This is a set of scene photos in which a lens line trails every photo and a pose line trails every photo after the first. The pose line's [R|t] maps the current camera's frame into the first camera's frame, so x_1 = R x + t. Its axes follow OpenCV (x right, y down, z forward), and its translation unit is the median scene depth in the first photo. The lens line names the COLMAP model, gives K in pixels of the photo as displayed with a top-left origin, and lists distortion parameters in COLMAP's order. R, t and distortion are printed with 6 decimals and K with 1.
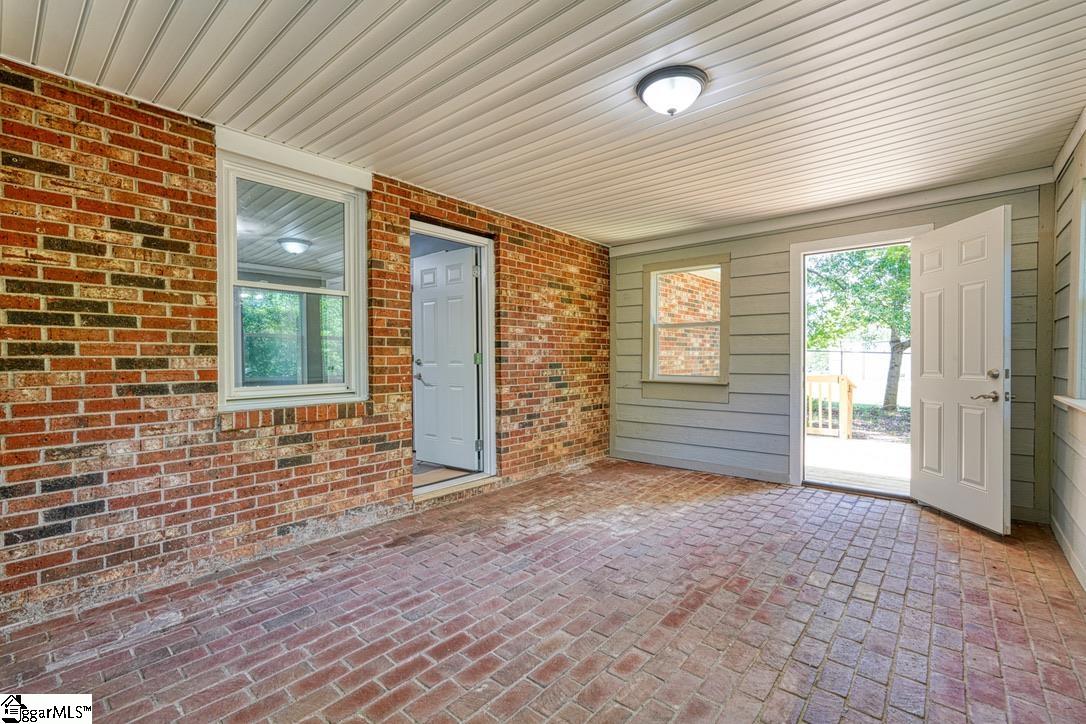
lens RADIAL K [[484.3, 0, 542.1], [0, 484.3, 363.7], [0, 0, 1]] dist [-0.004490, 0.001712]
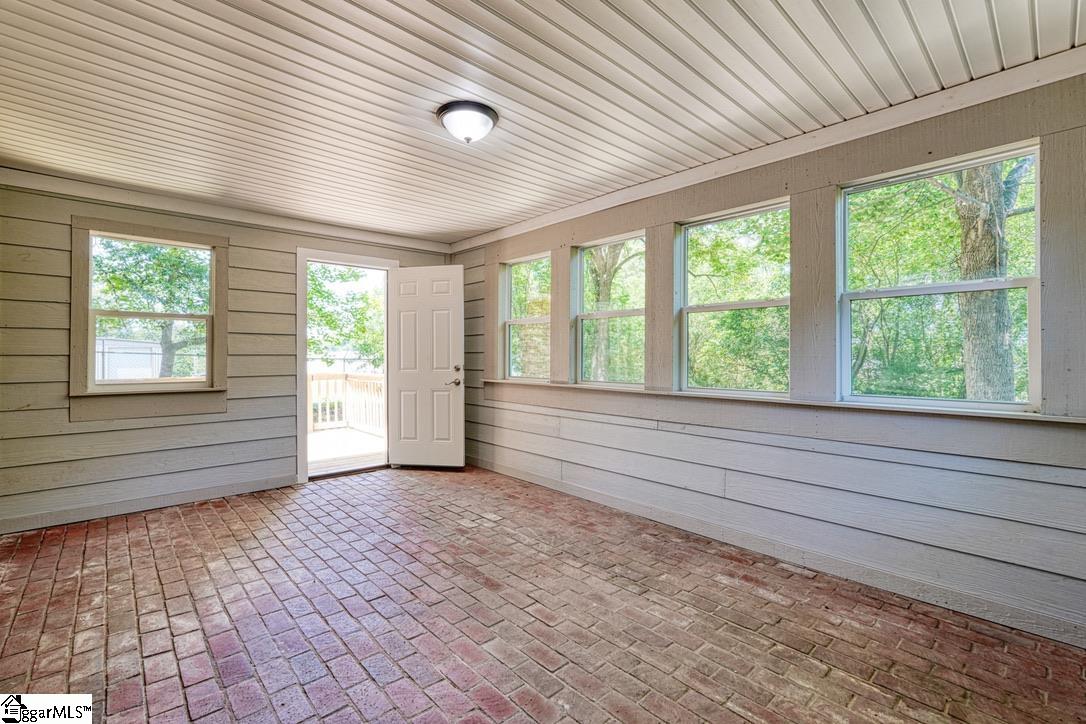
lens RADIAL K [[484.3, 0, 543.3], [0, 484.3, 355.2], [0, 0, 1]] dist [-0.004490, 0.001712]
pose [[0.101796, 0.005721, 0.994789, -0.530176], [0.013936, 0.999877, -0.007176, -0.005529], [-0.994708, 0.014594, 0.101704, 0.459044]]
